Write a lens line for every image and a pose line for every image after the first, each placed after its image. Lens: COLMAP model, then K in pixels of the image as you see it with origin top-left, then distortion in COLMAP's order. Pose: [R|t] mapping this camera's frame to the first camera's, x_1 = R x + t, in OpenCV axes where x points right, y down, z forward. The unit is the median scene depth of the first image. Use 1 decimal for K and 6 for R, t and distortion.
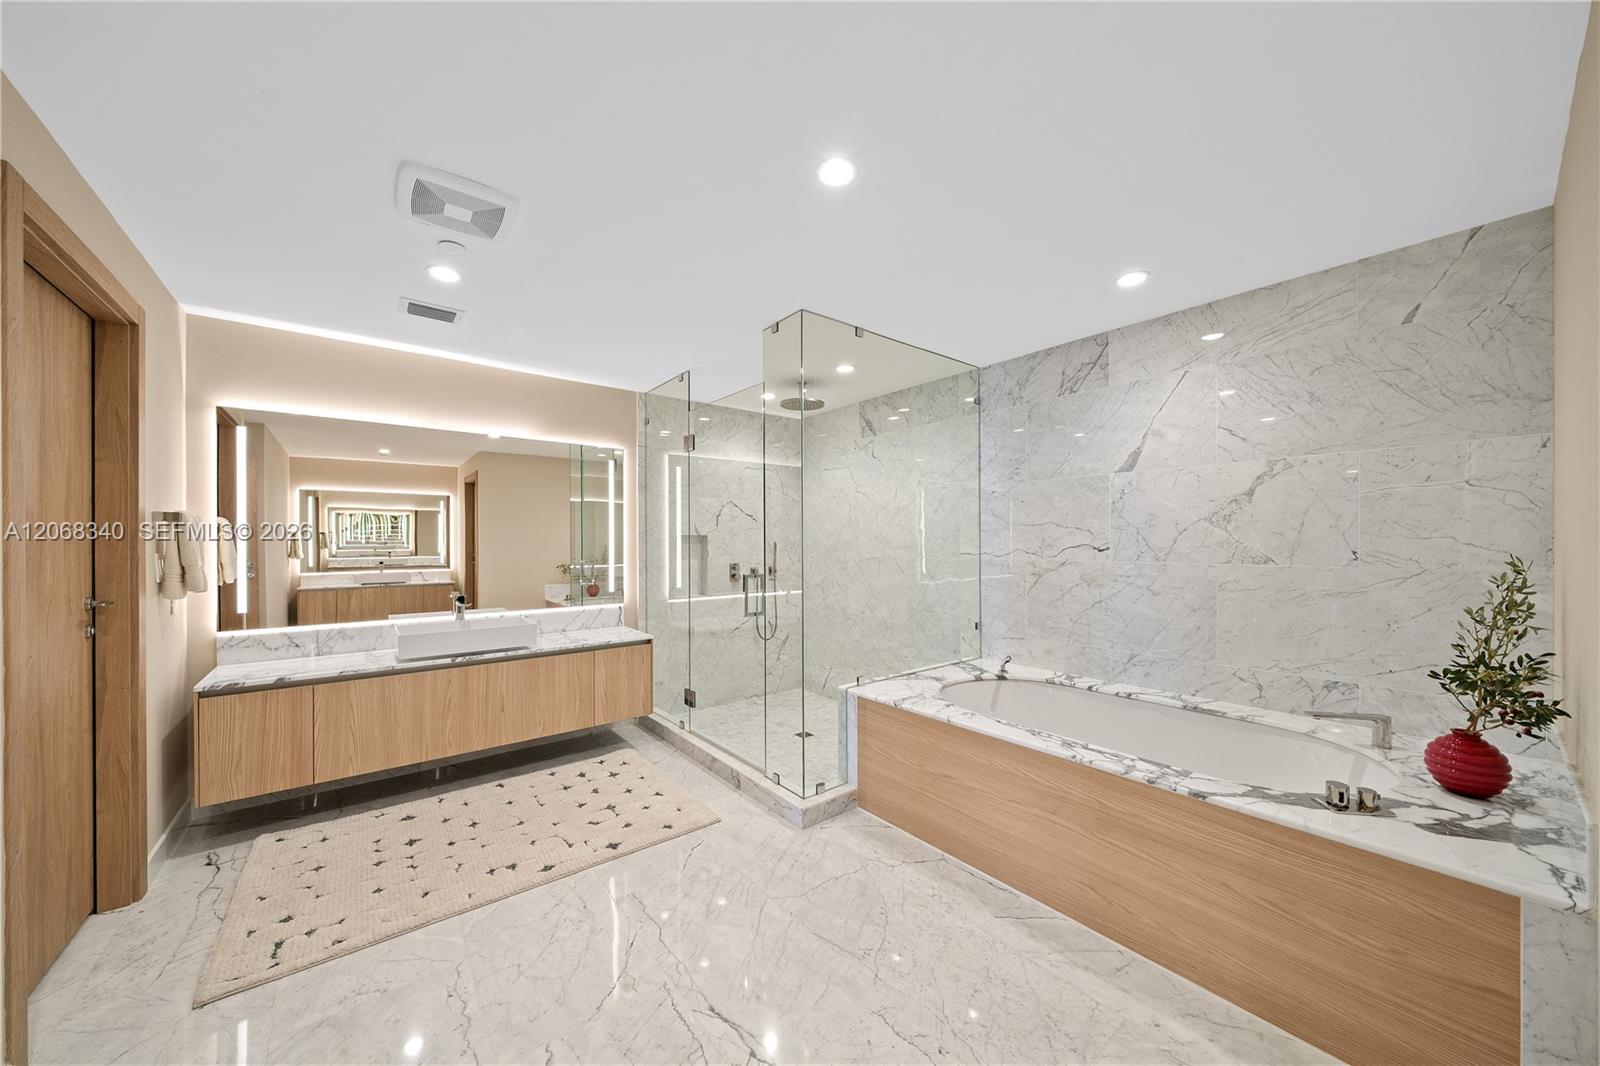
lens RADIAL K [[553.7, 0, 795.6], [0, 553.7, 535.7], [0, 0, 1]] dist [0.000113, -0.000070]
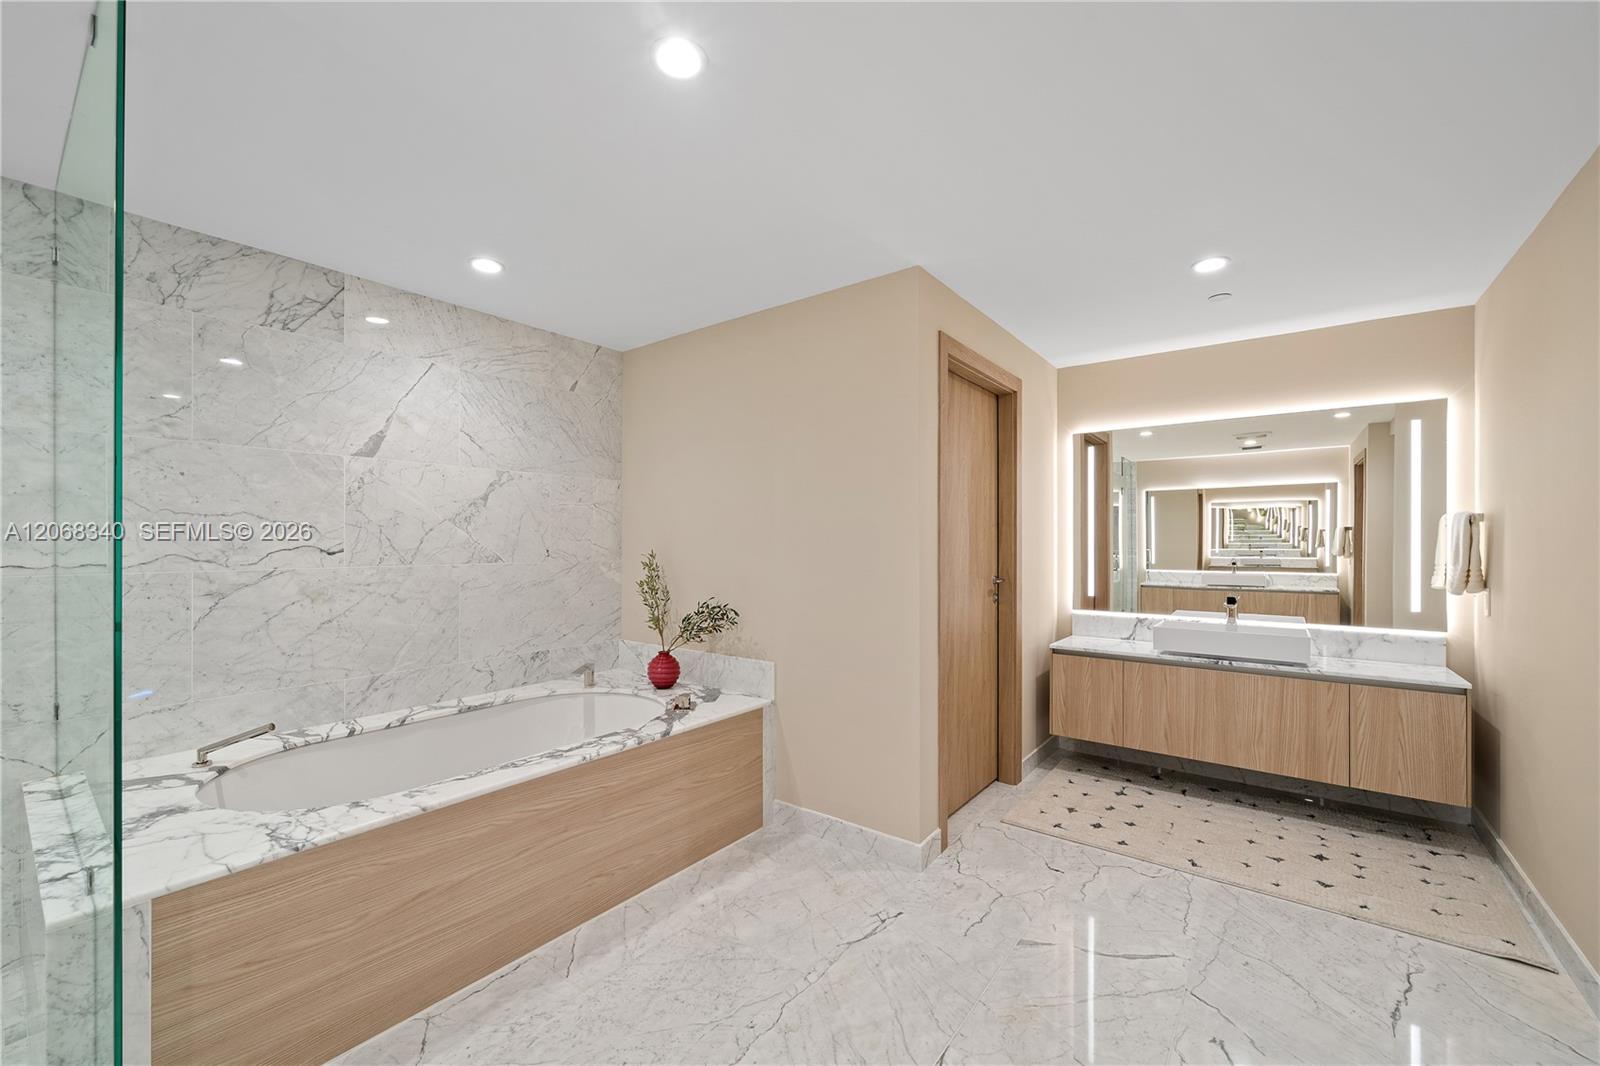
lens RADIAL K [[632.4, 0, 800.0], [0, 632.4, 533.0], [0, 0, 1]] dist [0.000296, 0.000072]
pose [[-0.239145, 0.017533, 0.970826, -0.540580], [-0.010491, 0.999732, -0.020639, 0.011507], [-0.970927, -0.015121, -0.238897, 0.697619]]
